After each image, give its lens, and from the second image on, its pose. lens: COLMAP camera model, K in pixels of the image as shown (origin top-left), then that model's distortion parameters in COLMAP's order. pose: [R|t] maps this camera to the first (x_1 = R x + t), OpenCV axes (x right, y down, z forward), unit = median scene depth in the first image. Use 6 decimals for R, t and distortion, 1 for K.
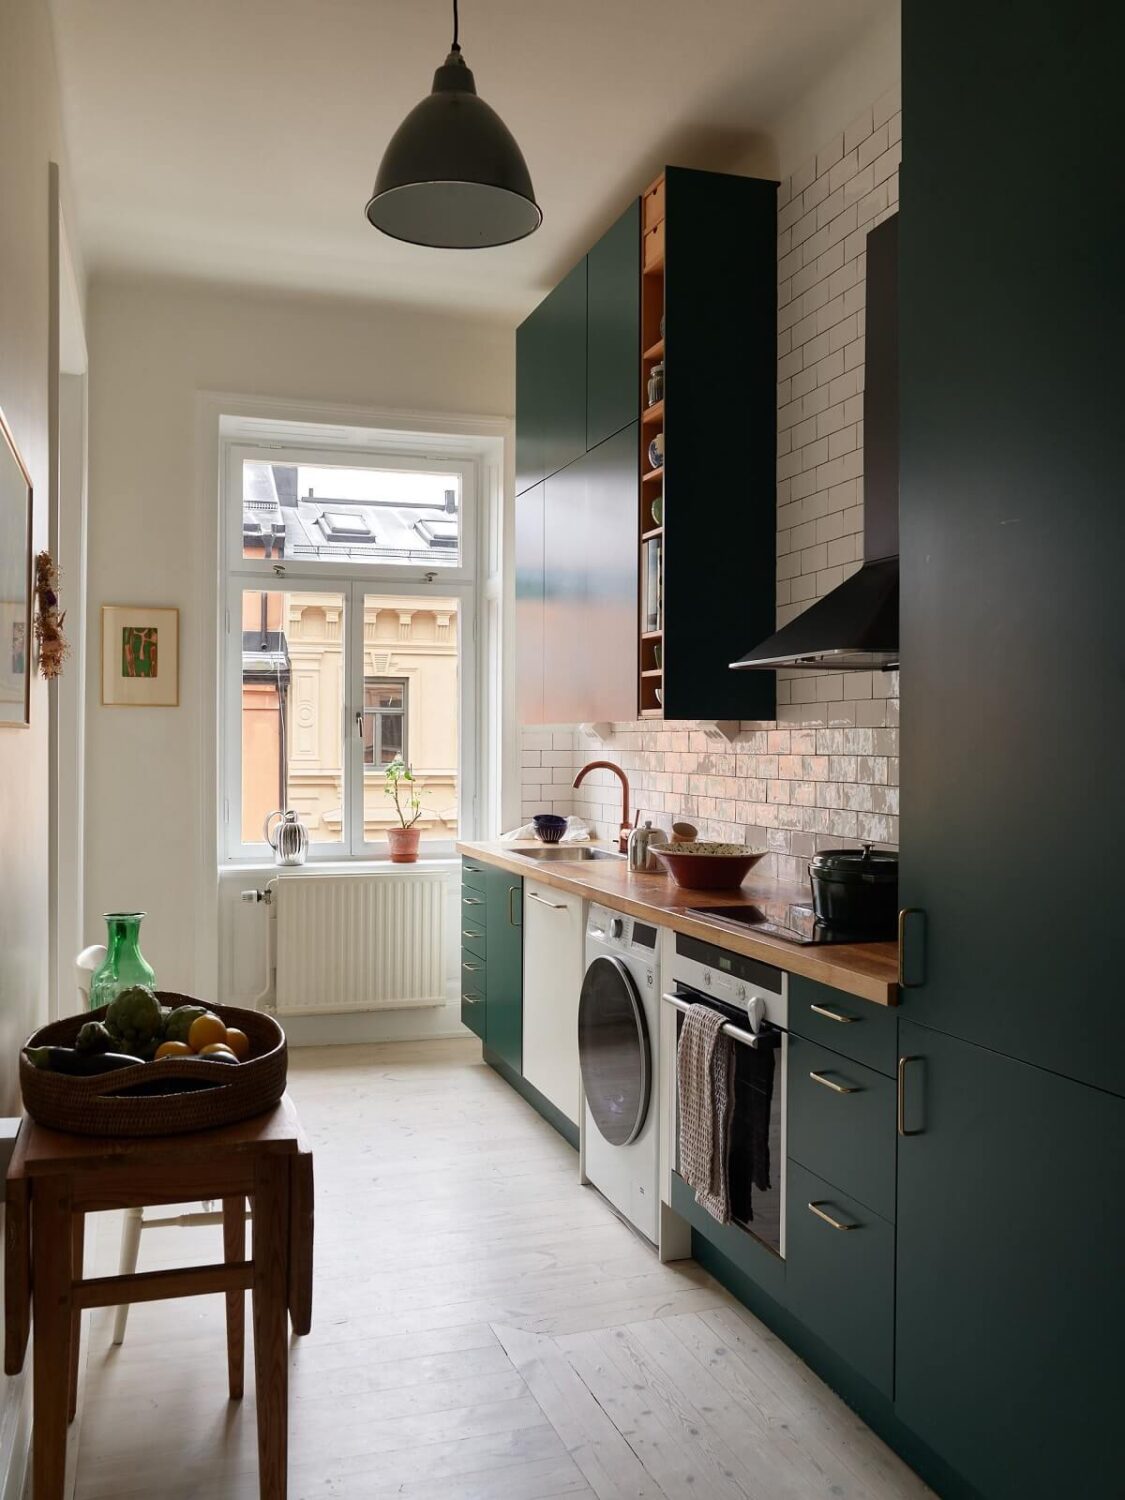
lens RADIAL K [[1298.8, 0, 562.5], [0, 1298.8, 750.0], [0, 0, 1]] dist [-0.000981, -0.004366]
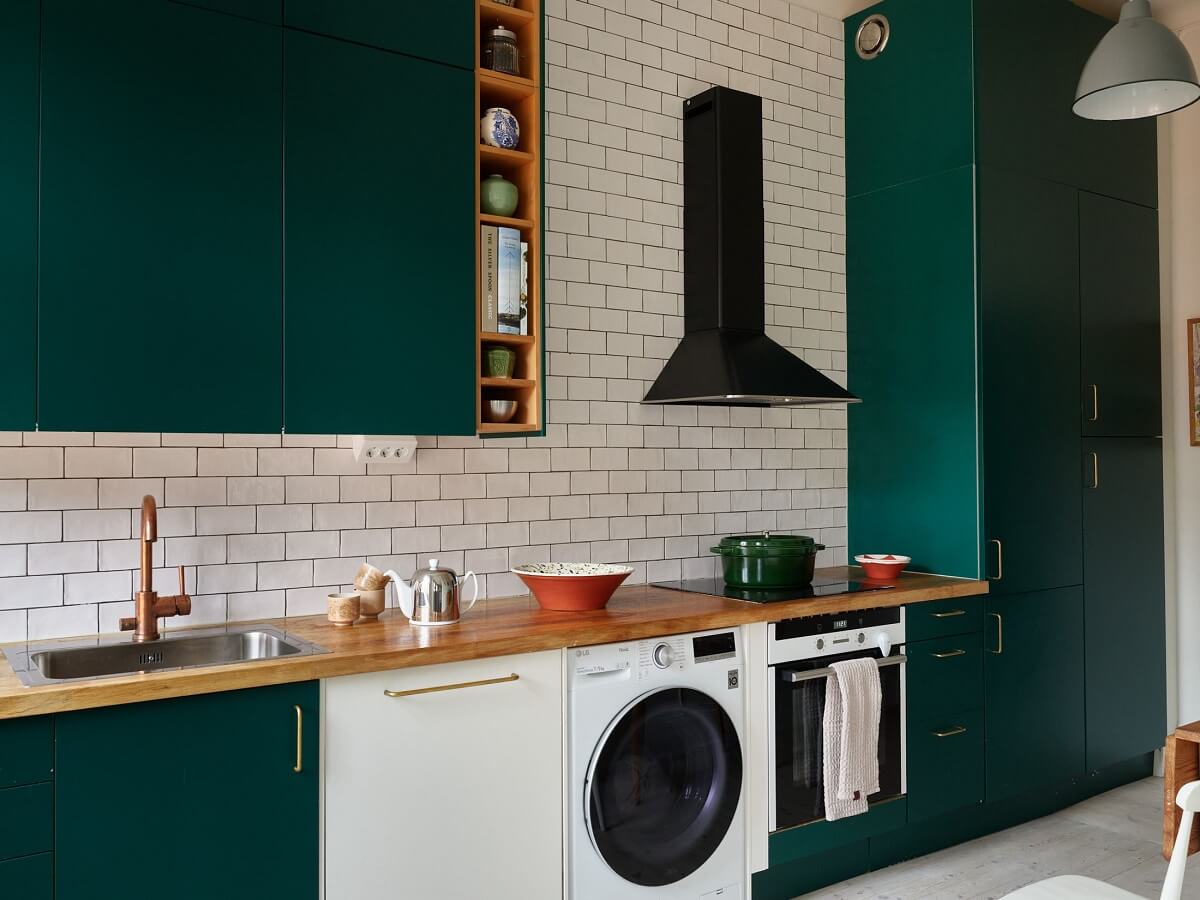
lens RADIAL K [[1039.0, 0, 605.6], [0, 1039.0, 445.7], [0, 0, 1]] dist [-0.000981, -0.004366]
pose [[-0.297177, 0.010382, 0.954766, -0.678745], [0.009437, 0.999924, -0.007936, -0.010142], [-0.954776, 0.006652, -0.297252, 1.280220]]
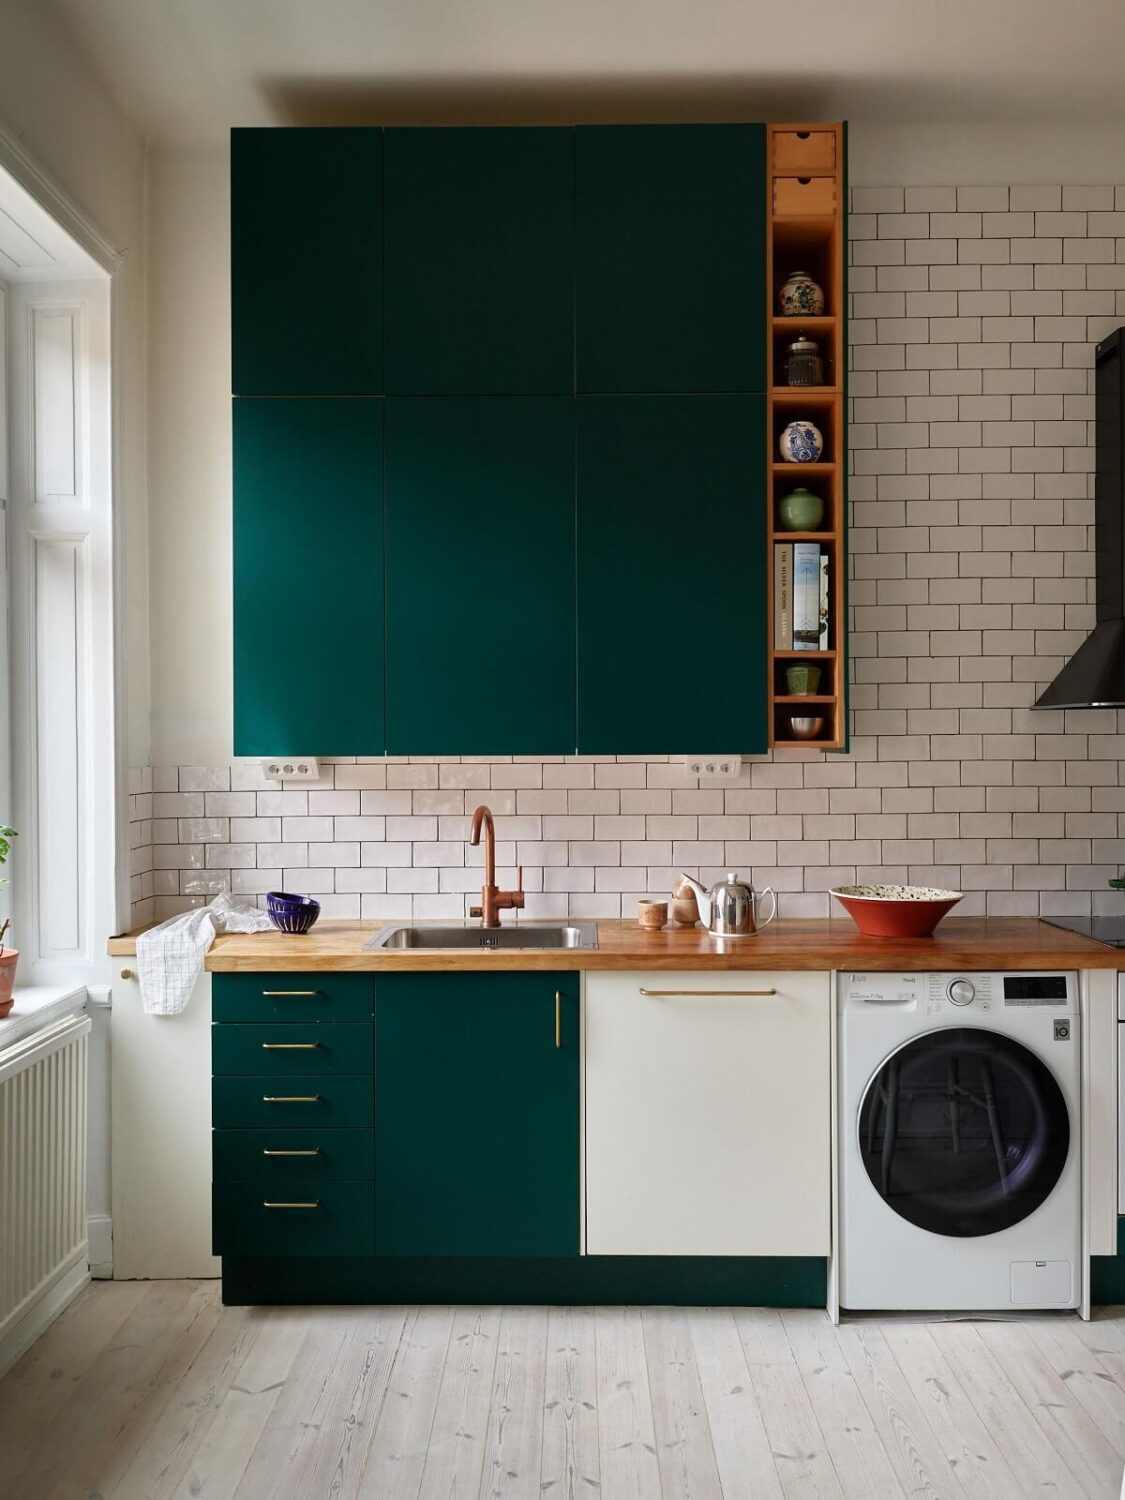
lens RADIAL K [[1298.8, 0, 562.5], [0, 1298.8, 750.0], [0, 0, 1]] dist [-0.000981, -0.004366]
pose [[0.315226, -0.009485, 0.948969, -0.882762], [0.011492, 0.999915, 0.006177, -0.034707], [-0.948947, 0.008958, 0.315308, 0.990323]]
